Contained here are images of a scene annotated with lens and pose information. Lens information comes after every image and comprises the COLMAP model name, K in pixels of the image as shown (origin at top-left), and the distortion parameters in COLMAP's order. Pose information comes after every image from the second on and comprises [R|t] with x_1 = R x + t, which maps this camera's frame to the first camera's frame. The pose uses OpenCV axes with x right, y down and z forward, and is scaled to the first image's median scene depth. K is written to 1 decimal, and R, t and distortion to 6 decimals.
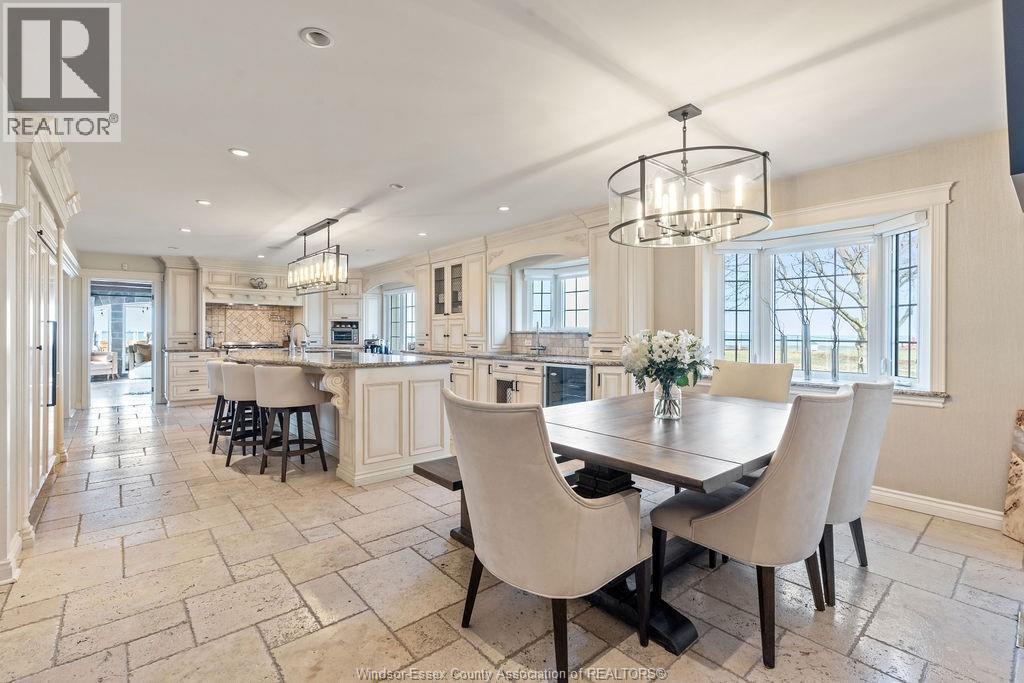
lens RADIAL K [[463.6, 0, 507.5], [0, 463.6, 337.2], [0, 0, 1]] dist [0.000145, 0.000252]
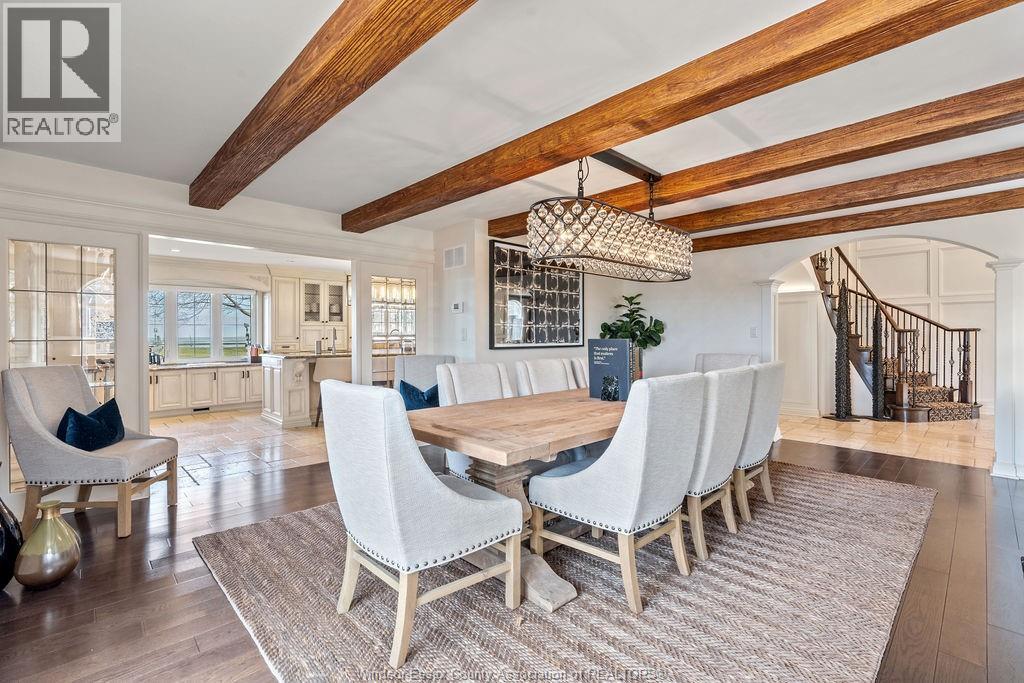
lens RADIAL K [[463.6, 0, 507.5], [0, 463.6, 337.2], [0, 0, 1]] dist [0.000145, 0.000252]
pose [[-0.066662, -0.010250, 0.997723, -1.417357], [0.011135, 0.999877, 0.011016, -0.014641], [-0.997714, 0.011844, -0.066539, 0.562692]]
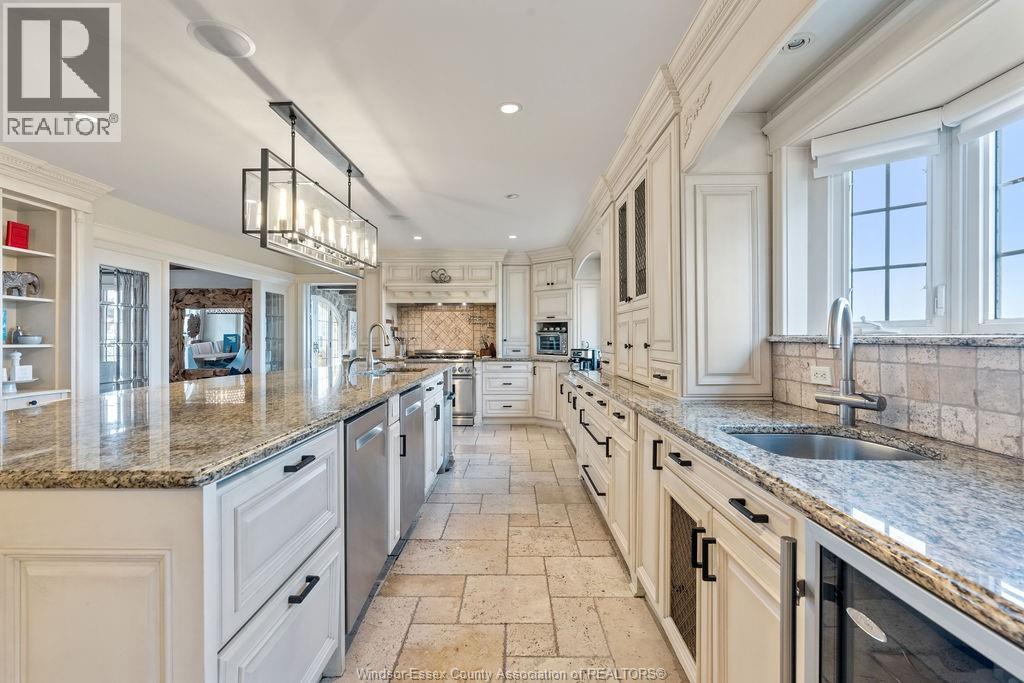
lens RADIAL K [[463.6, 0, 507.5], [0, 463.6, 337.2], [0, 0, 1]] dist [0.000145, 0.000252]
pose [[0.755476, -0.001098, -0.655175, 0.076974], [-0.005527, 0.999952, -0.008049, -0.007365], [0.655153, 0.009702, 0.755434, 0.558745]]
